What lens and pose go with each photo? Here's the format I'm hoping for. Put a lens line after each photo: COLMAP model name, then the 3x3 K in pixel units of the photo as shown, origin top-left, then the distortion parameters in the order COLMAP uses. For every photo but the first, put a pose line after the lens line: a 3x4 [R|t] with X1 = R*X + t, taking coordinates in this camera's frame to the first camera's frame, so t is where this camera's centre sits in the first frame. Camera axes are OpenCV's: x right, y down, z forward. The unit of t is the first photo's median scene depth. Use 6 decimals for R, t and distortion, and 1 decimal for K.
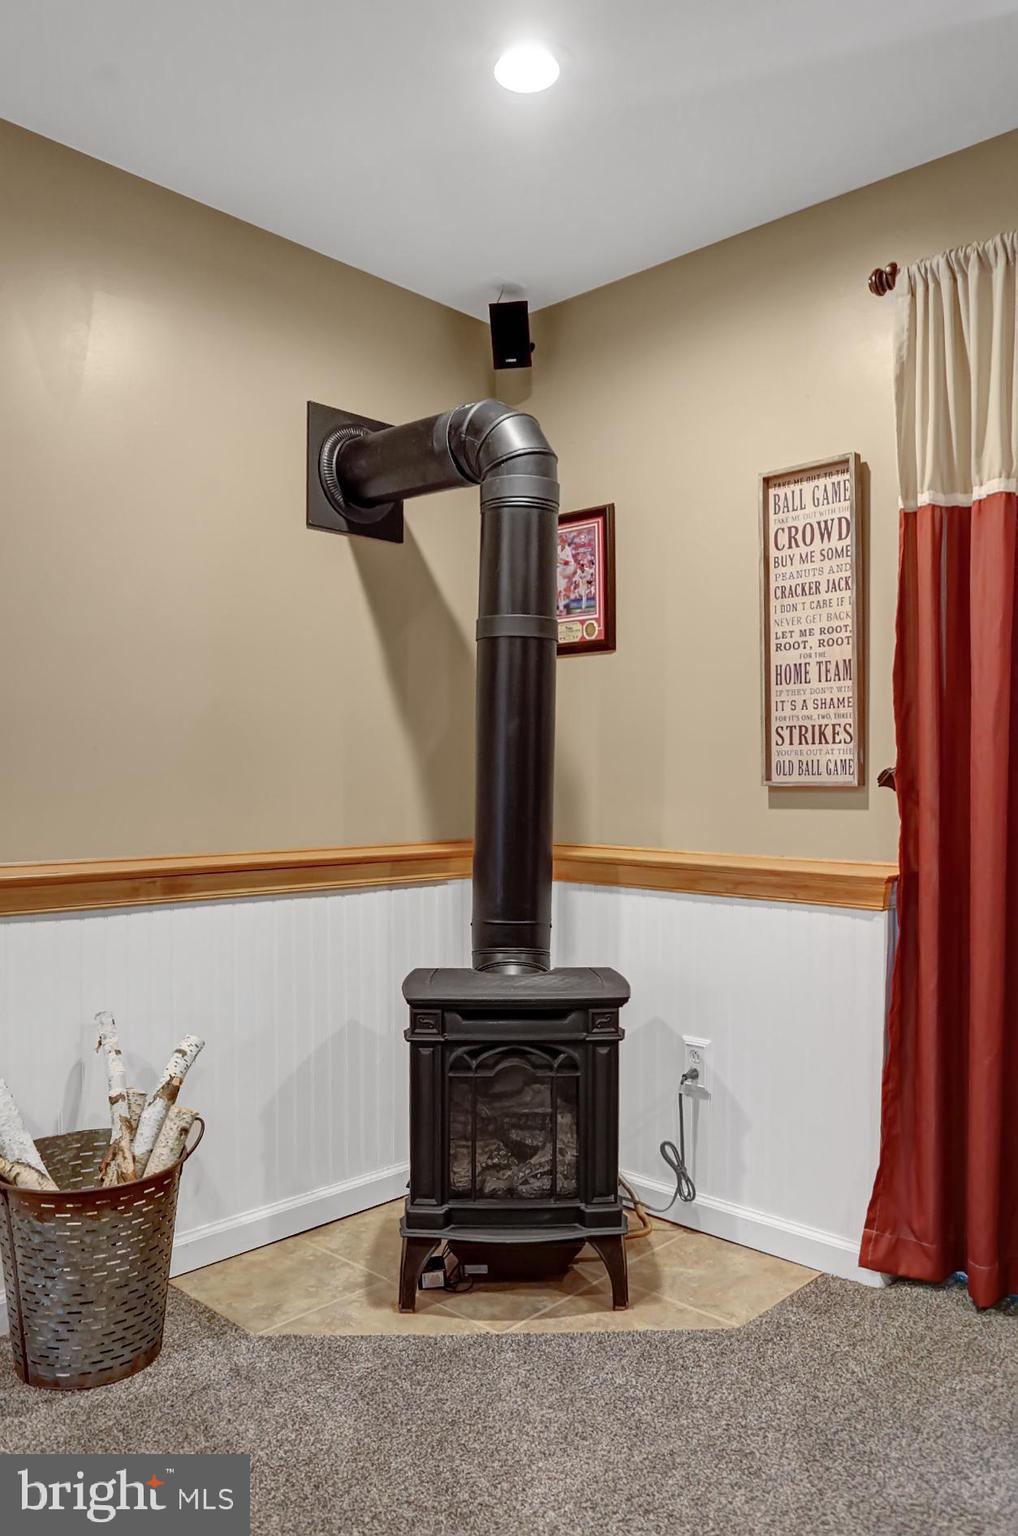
lens RADIAL K [[1137.7, 0, 510.0], [0, 1137.7, 787.5], [0, 0, 1]] dist [-0.013060, -0.002575]
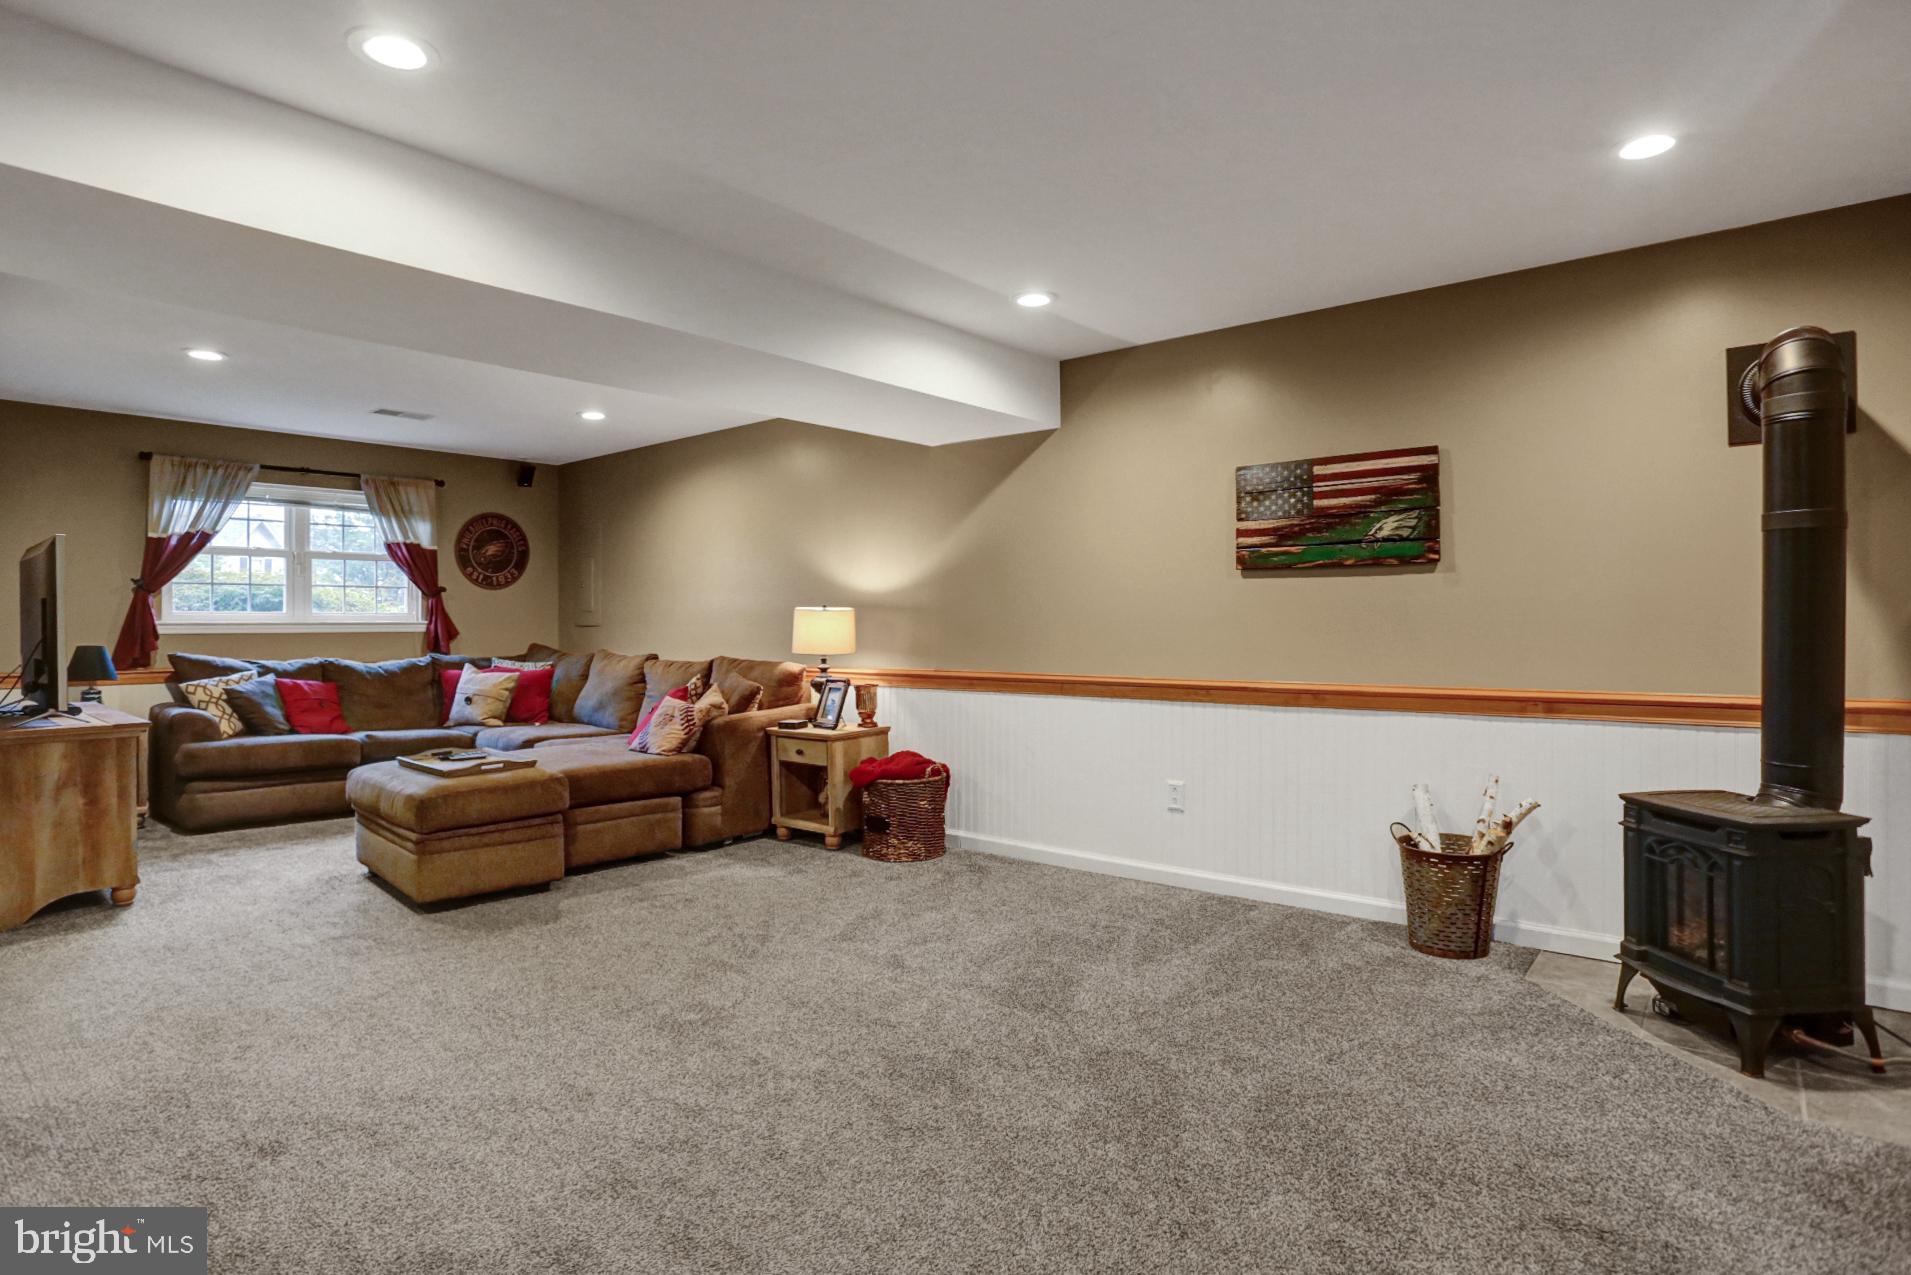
lens RADIAL K [[1032.2, 0, 946.7], [0, 1032.2, 614.4], [0, 0, 1]] dist [-0.076487, 0.032769]
pose [[0.036341, -0.011378, -0.999275, 1.085608], [0.001546, 0.999935, -0.011329, -0.032997], [0.999338, -0.001133, 0.036356, 0.077936]]
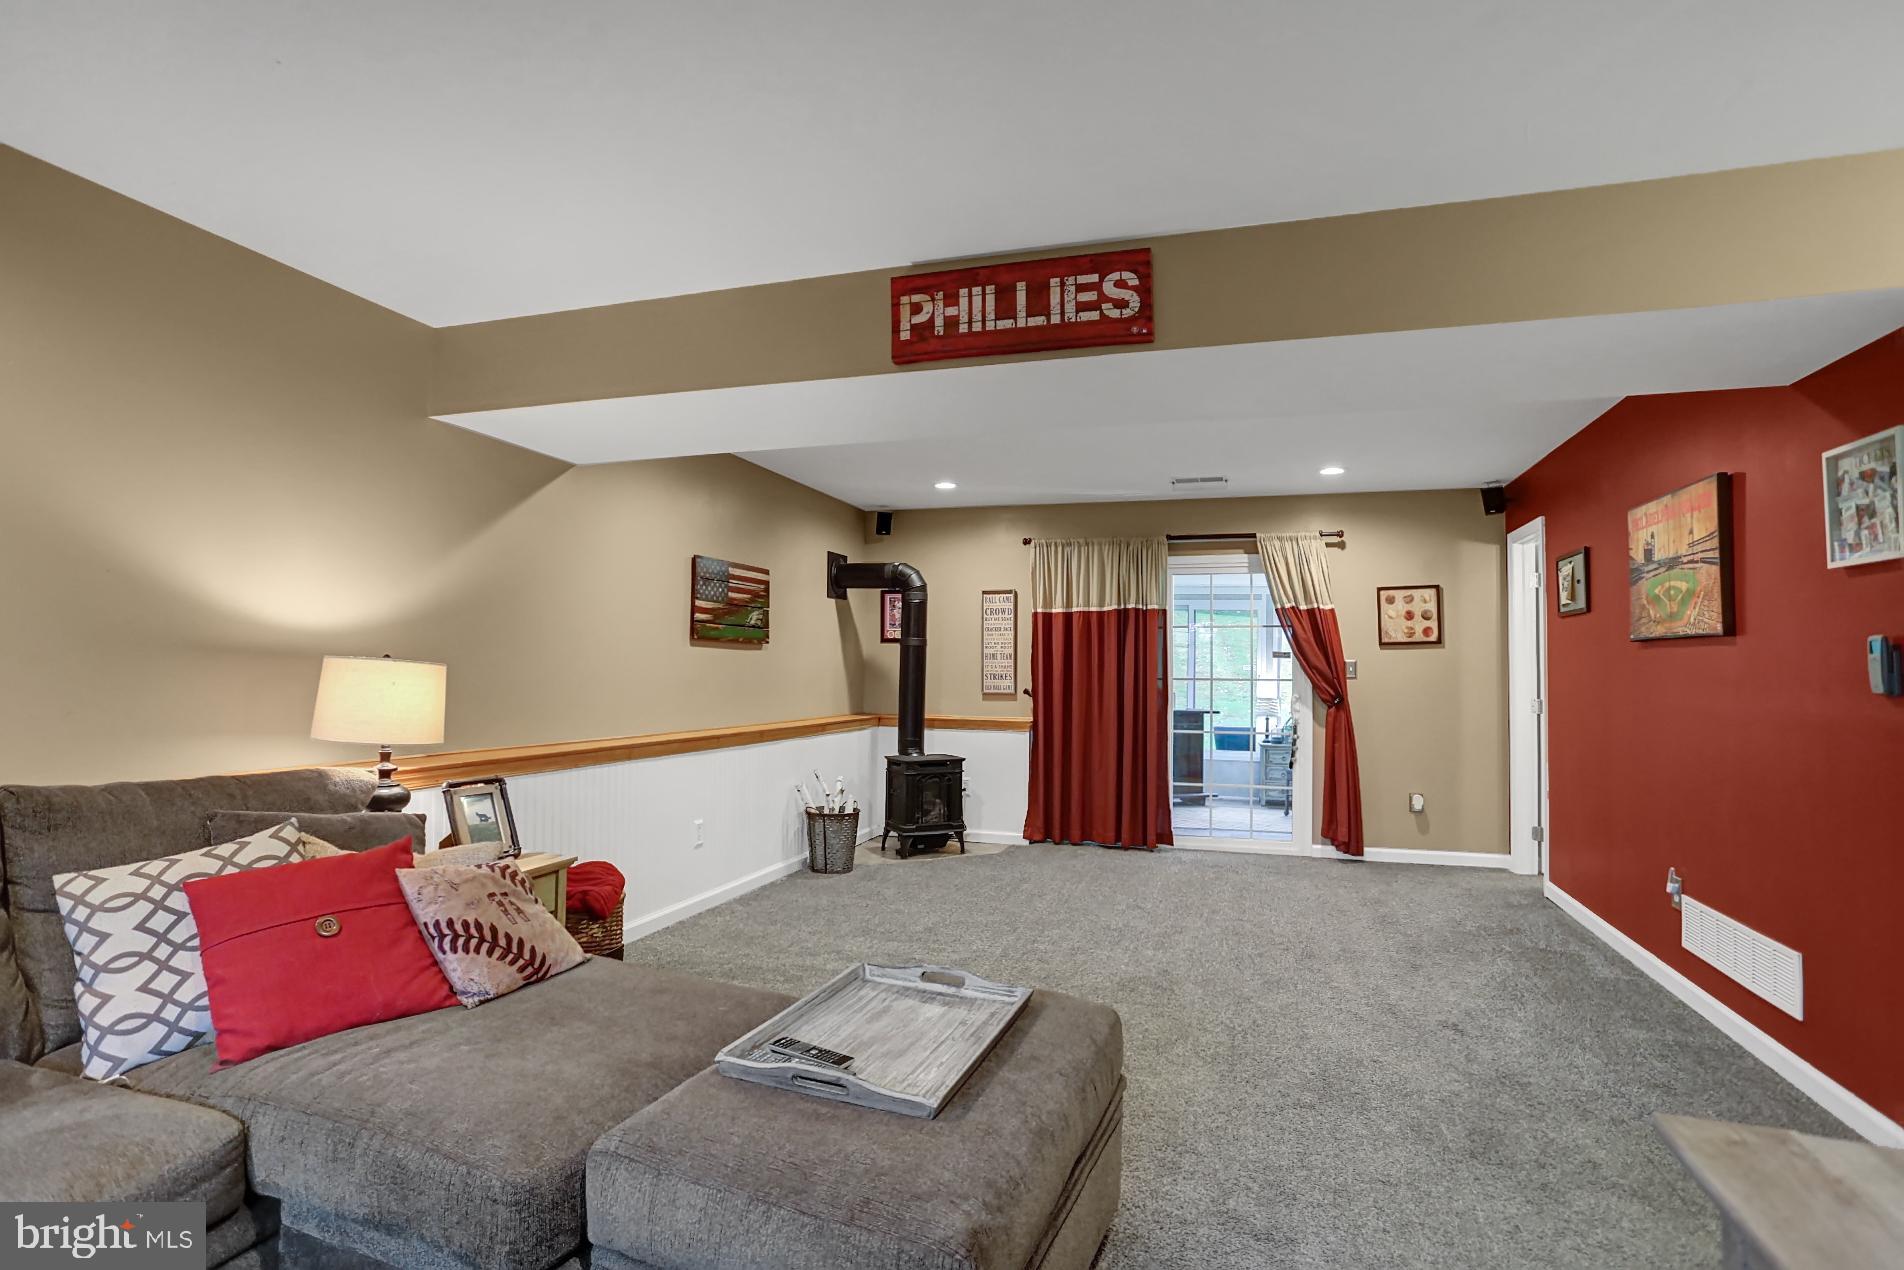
lens RADIAL K [[1002.8, 0, 928.7], [0, 1002.8, 608.6], [0, 0, 1]] dist [-0.079141, 0.030464]
pose [[0.902931, 0.032996, 0.428518, -1.172367], [-0.007002, 0.998046, -0.062095, -0.066547], [-0.429729, 0.053067, 0.901397, -1.499989]]
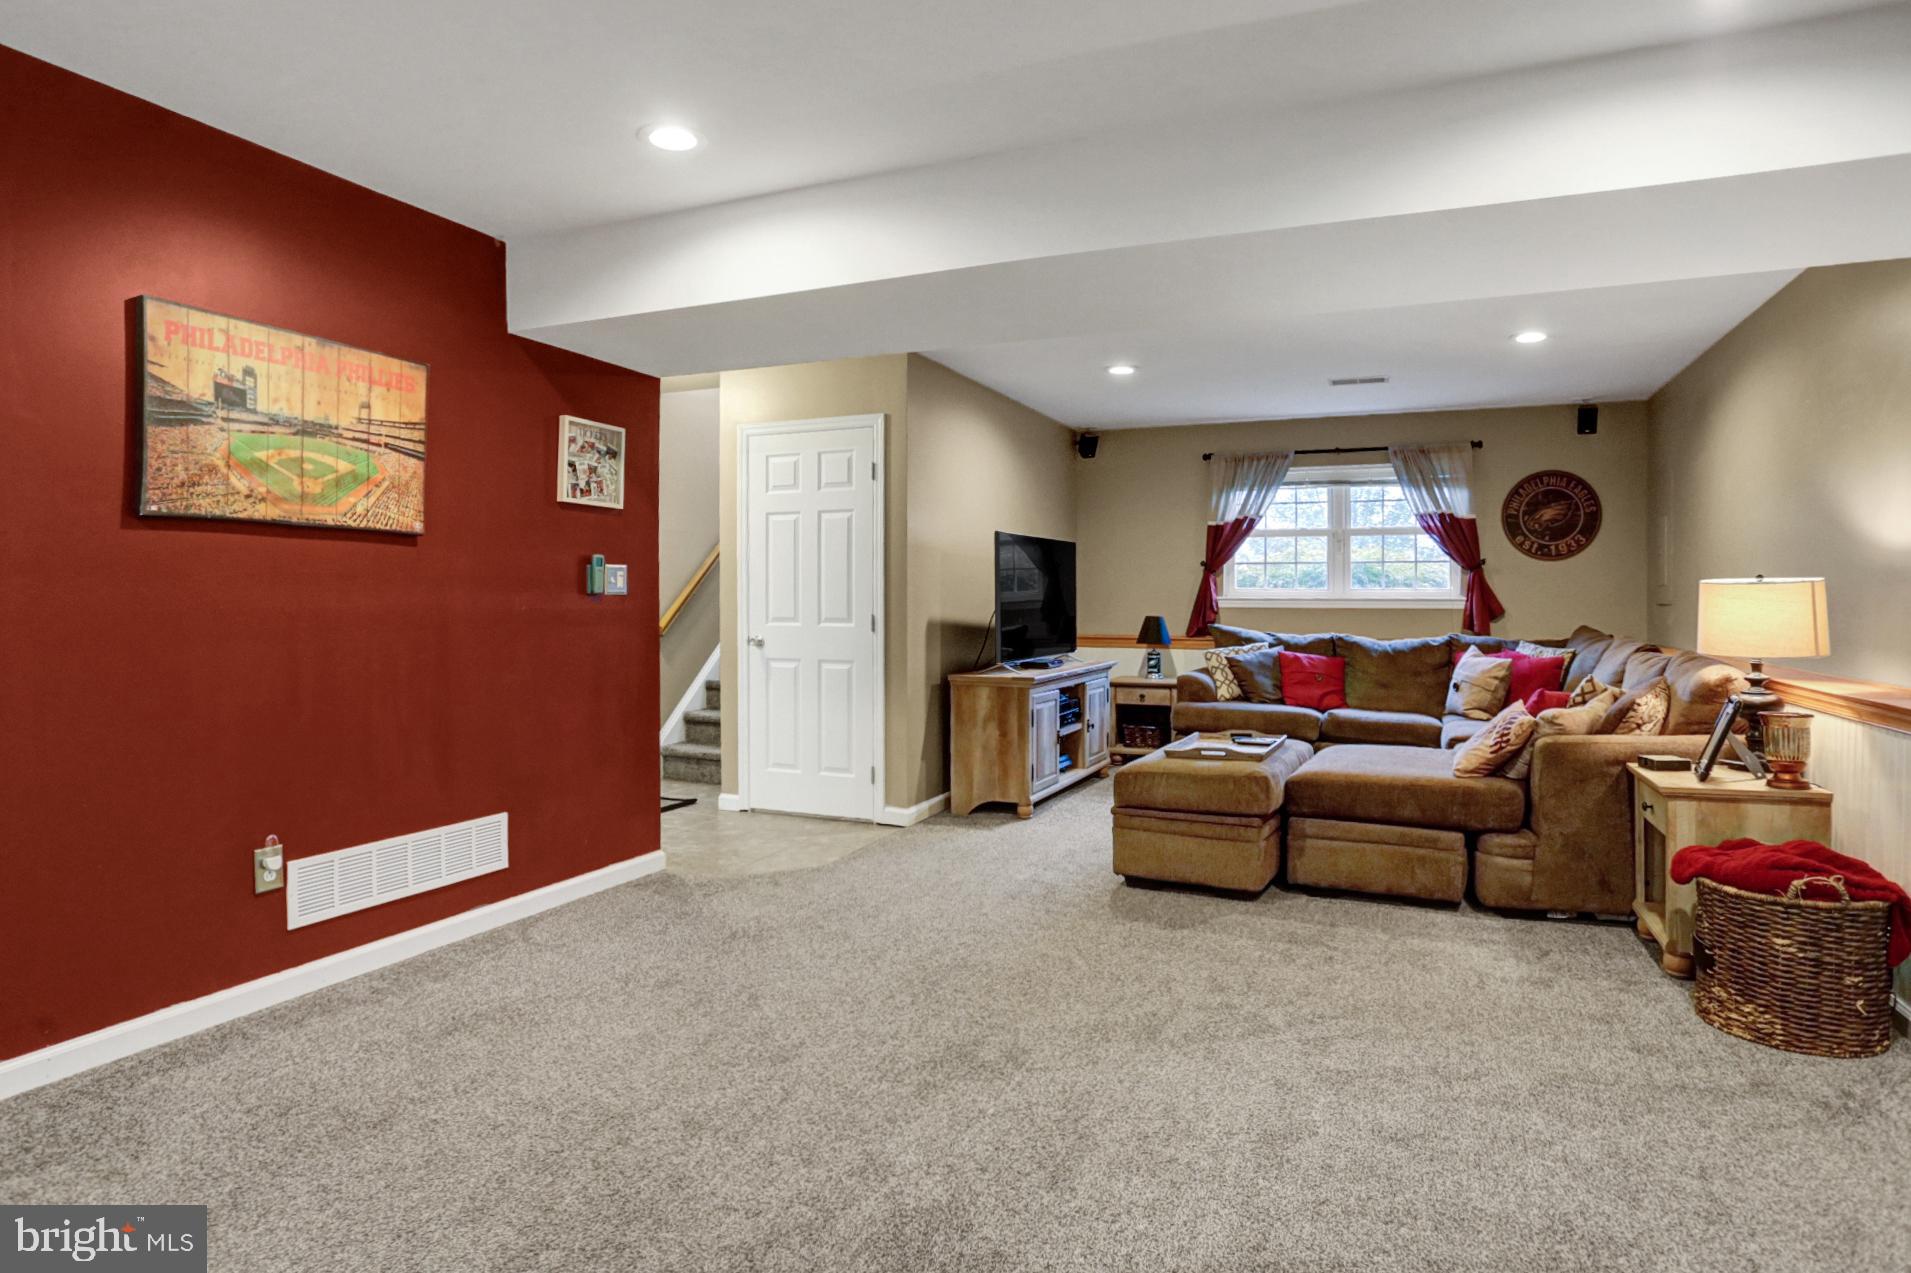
lens RADIAL K [[1032.2, 0, 946.7], [0, 1032.2, 613.4], [0, 0, 1]] dist [-0.076487, 0.032769]
pose [[-0.947166, -0.000884, -0.320743, 0.220633], [-0.006533, 0.999842, 0.016535, -0.042807], [0.320678, 0.017757, -0.947022, 0.806621]]
